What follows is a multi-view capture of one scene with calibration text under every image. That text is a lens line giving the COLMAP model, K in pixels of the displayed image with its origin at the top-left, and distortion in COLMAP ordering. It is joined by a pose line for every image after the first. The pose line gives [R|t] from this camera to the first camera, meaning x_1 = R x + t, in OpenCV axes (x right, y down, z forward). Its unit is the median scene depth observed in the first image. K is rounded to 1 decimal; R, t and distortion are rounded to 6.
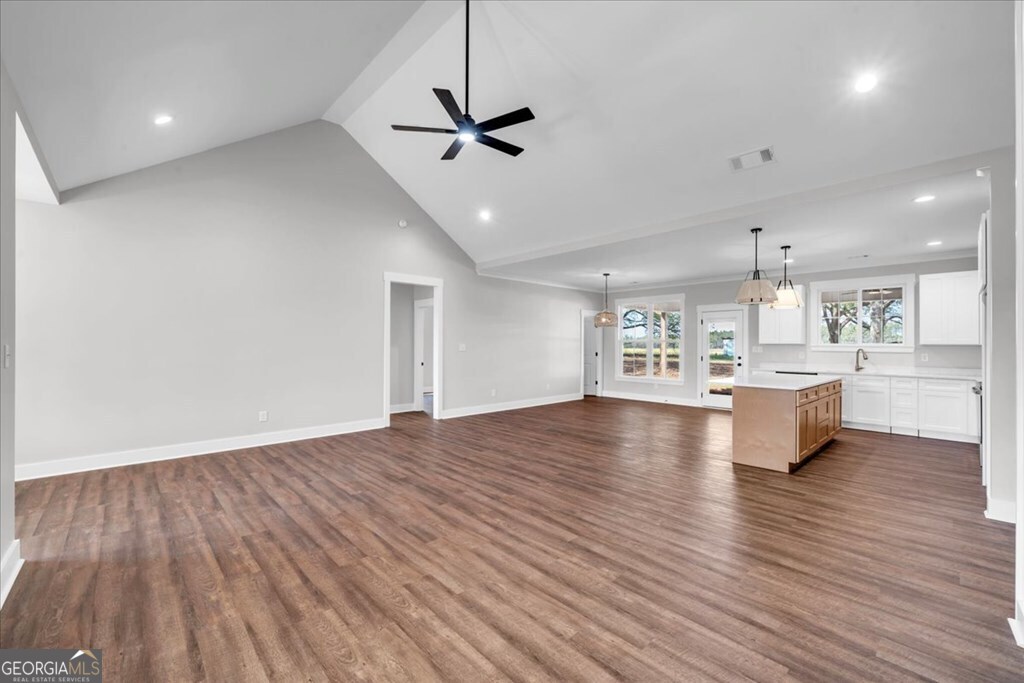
lens RADIAL K [[416.1, 0, 510.0], [0, 416.1, 346.0], [0, 0, 1]] dist [0.003542, 0.000137]
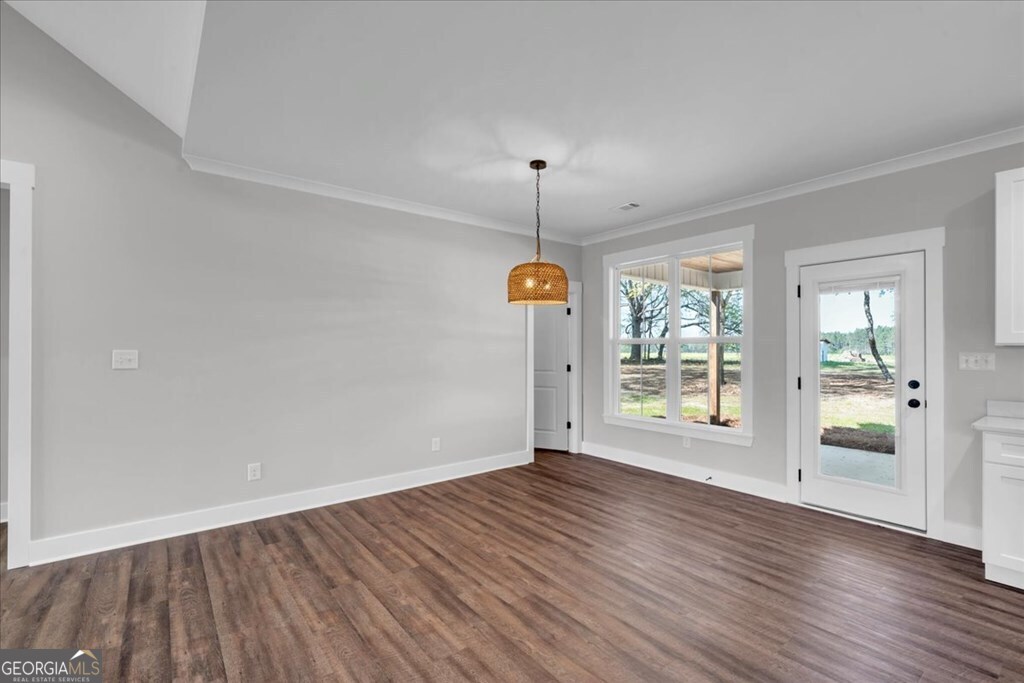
lens RADIAL K [[457.7, 0, 511.3], [0, 457.7, 348.4], [0, 0, 1]] dist [-0.000408, -0.000114]
pose [[0.996298, -0.005098, -0.085810, 0.399649], [0.004639, 0.999974, -0.005539, -0.002781], [0.085836, 0.005120, 0.996296, 0.960520]]
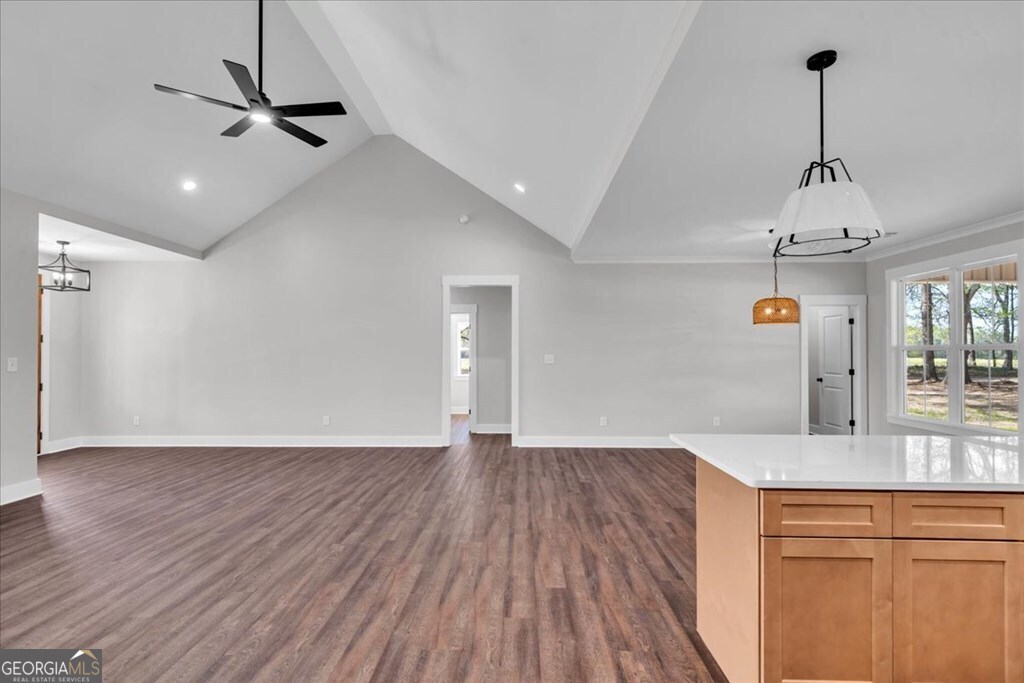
lens RADIAL K [[469.5, 0, 509.9], [0, 469.5, 354.2], [0, 0, 1]] dist [0.002664, 0.000656]
pose [[0.715336, -0.003010, -0.698775, 0.688568], [0.000100, 0.999991, -0.004206, -0.003190], [0.698781, 0.002939, 0.715330, 0.483939]]
